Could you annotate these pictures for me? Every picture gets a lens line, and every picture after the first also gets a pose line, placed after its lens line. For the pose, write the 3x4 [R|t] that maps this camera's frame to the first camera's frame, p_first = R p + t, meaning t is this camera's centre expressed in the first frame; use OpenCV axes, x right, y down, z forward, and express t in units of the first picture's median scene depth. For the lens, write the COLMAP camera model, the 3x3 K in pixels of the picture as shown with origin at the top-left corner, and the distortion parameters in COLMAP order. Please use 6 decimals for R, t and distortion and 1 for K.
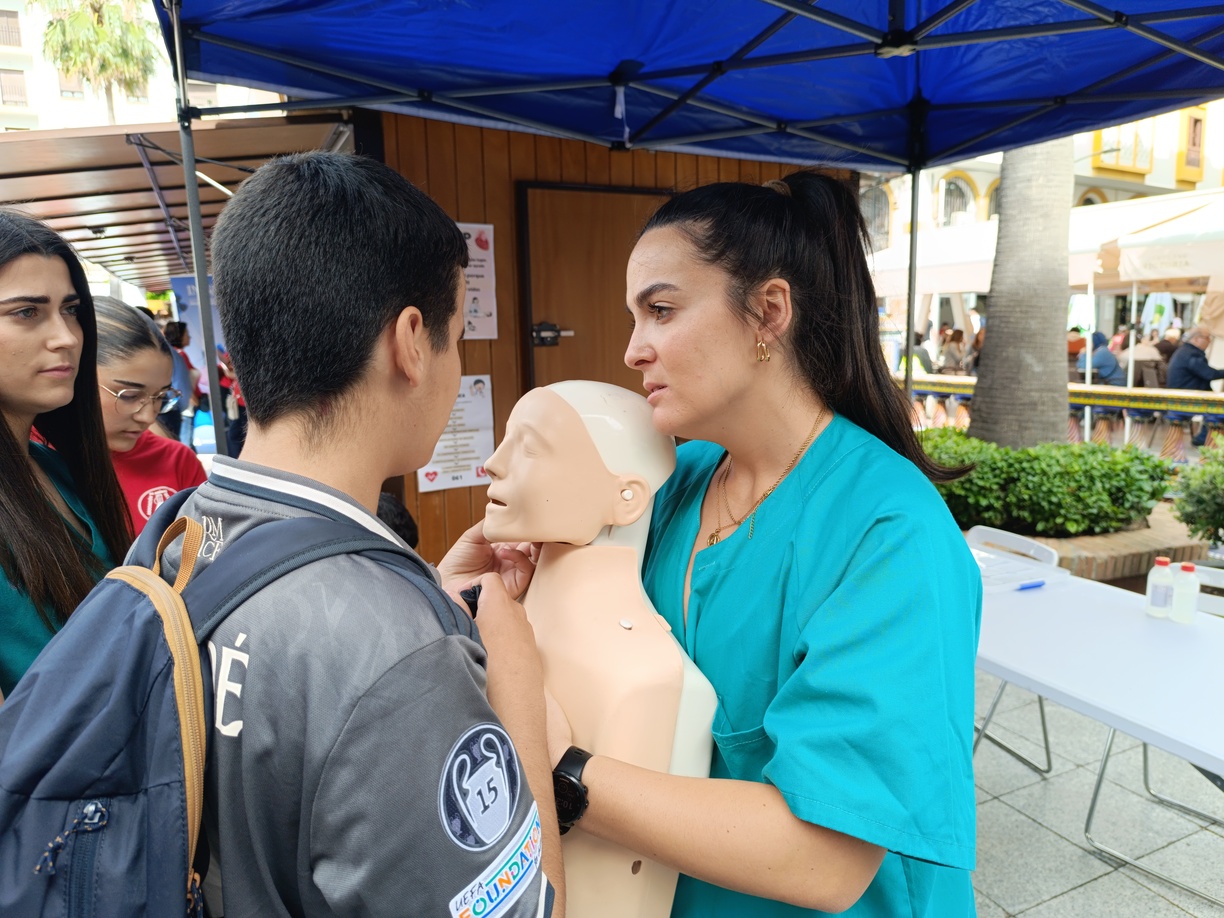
lens RADIAL K [[839.1, 0, 612.0], [0, 839.1, 459.0], [0, 0, 1]] dist [-0.036549, -0.001066]
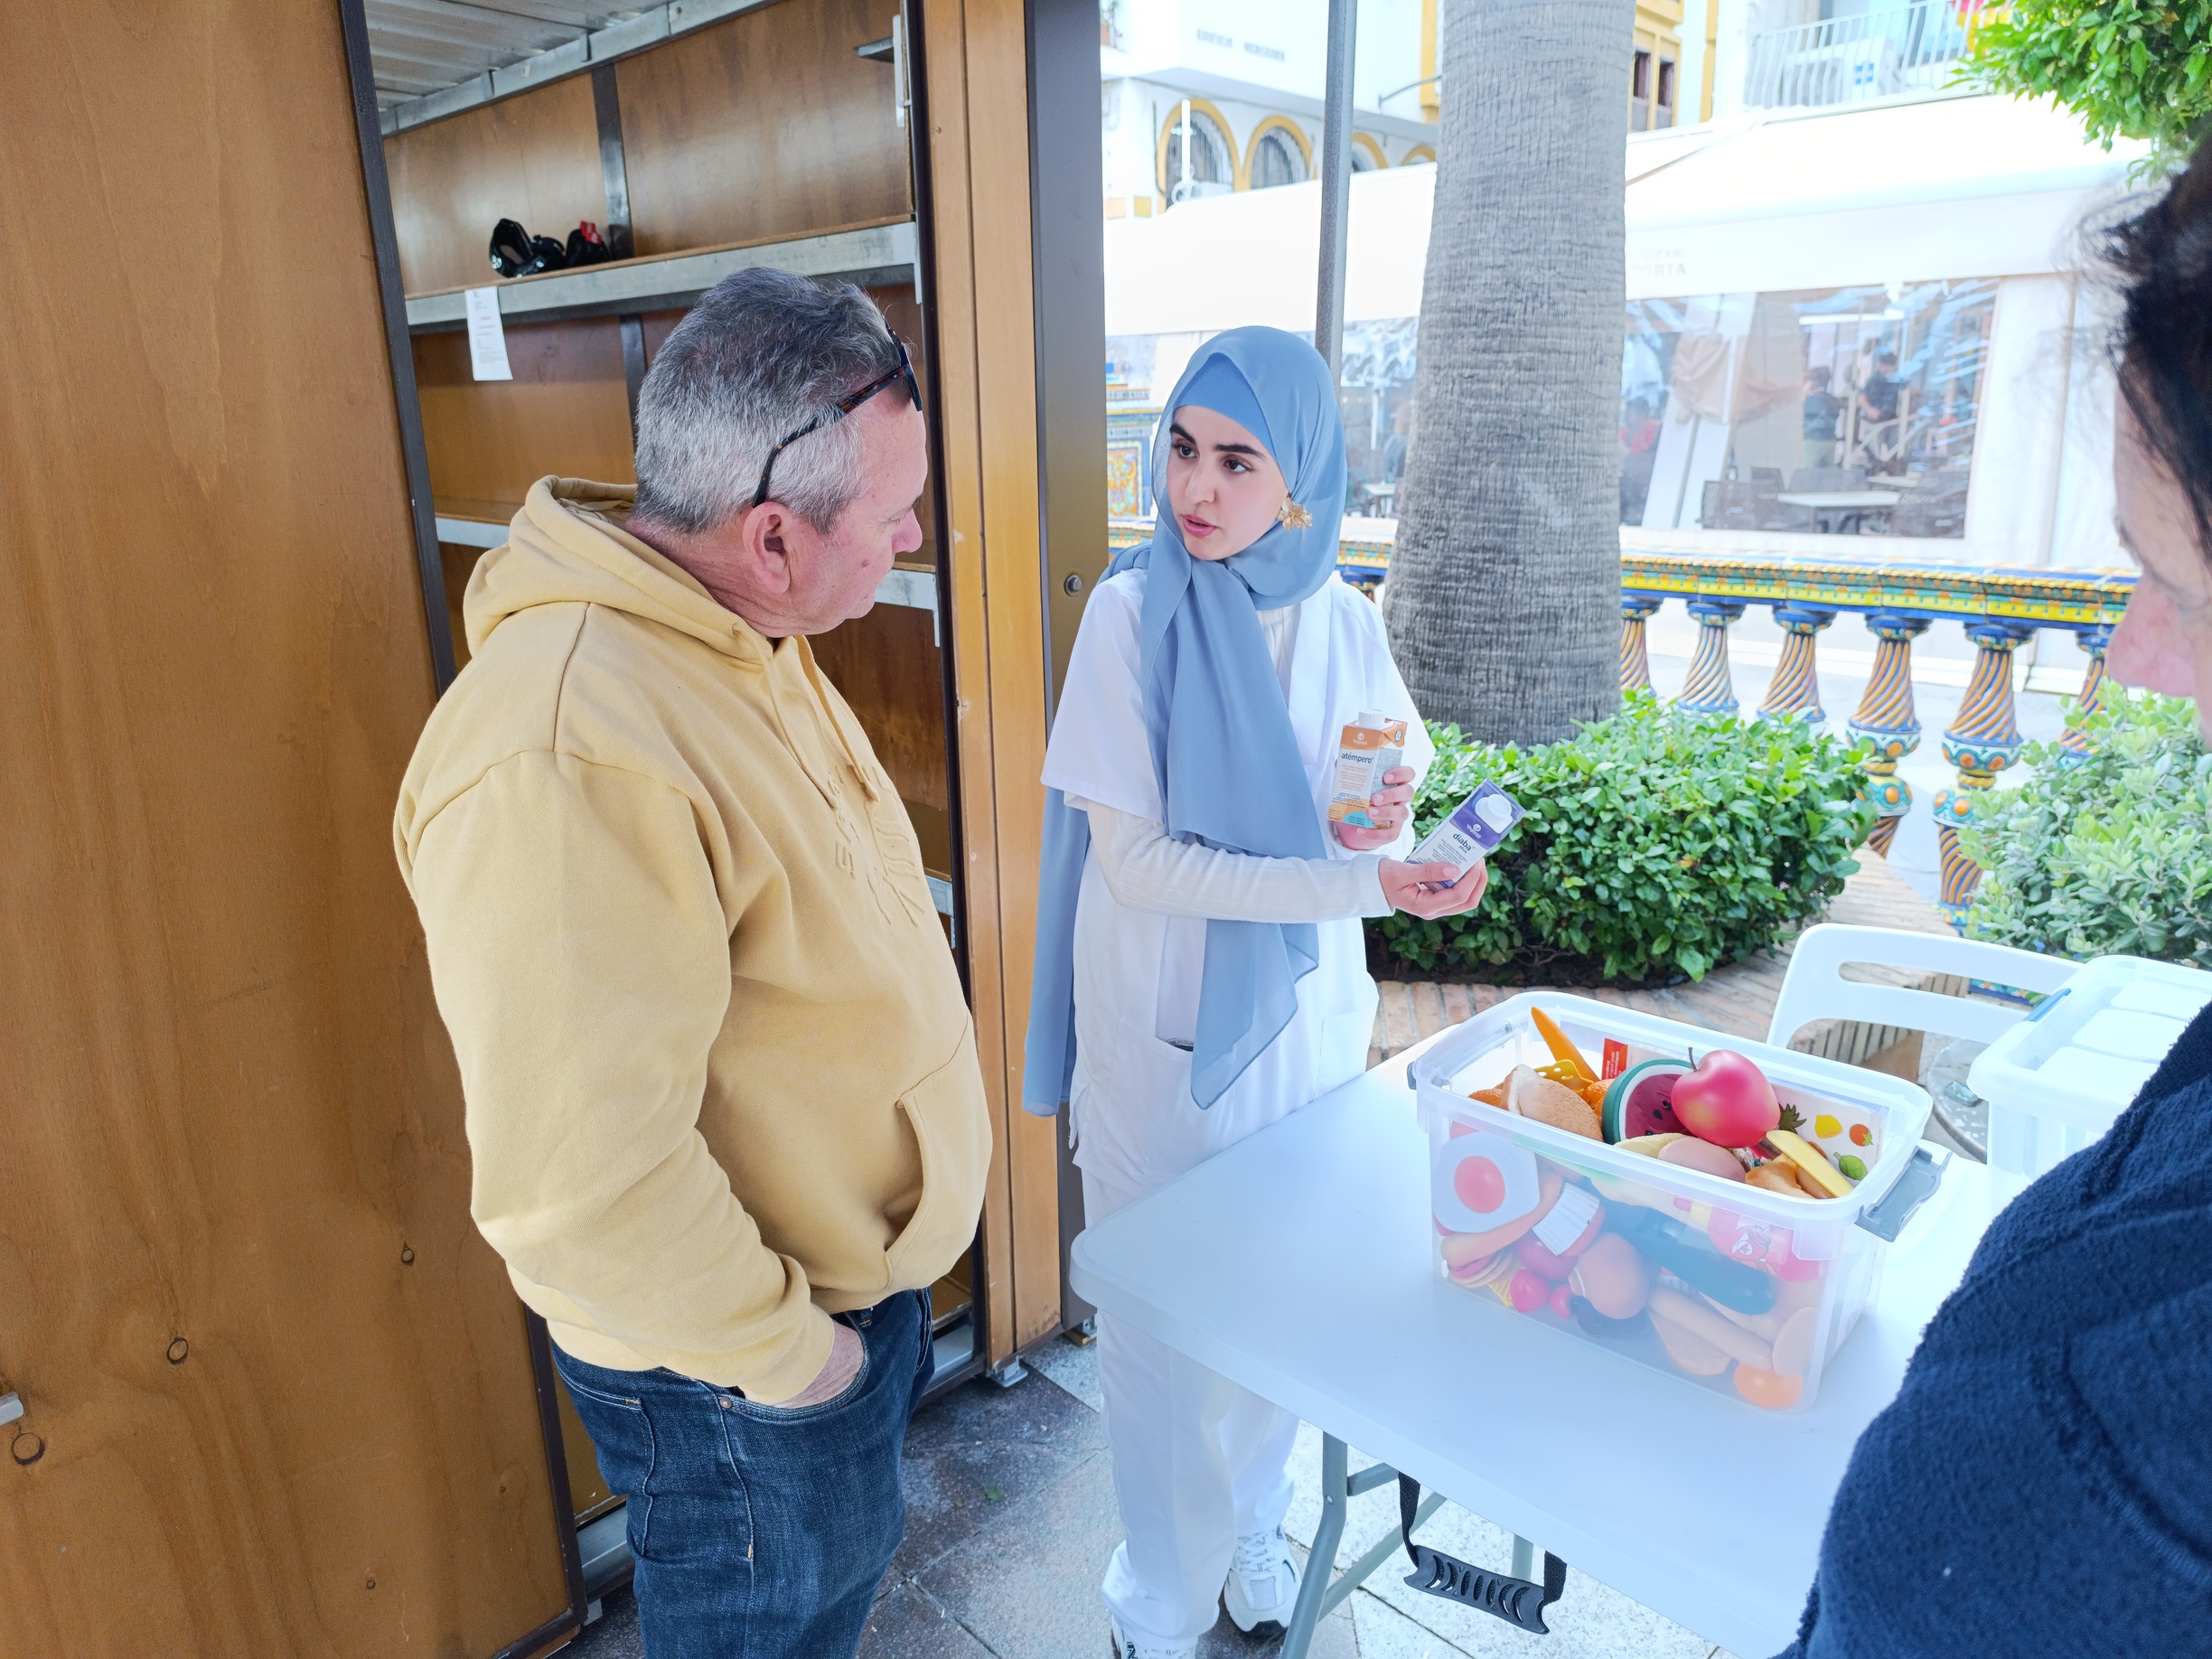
lens RADIAL K [[1516.4, 0, 1106.0], [0, 1516.4, 829.5], [0, 0, 1]] dist [-0.036549, -0.001066]
pose [[0.944154, -0.098240, 0.314519, 0.093883], [0.060739, 0.990053, 0.126911, -0.070966], [-0.323858, -0.100720, 0.940729, 0.419885]]
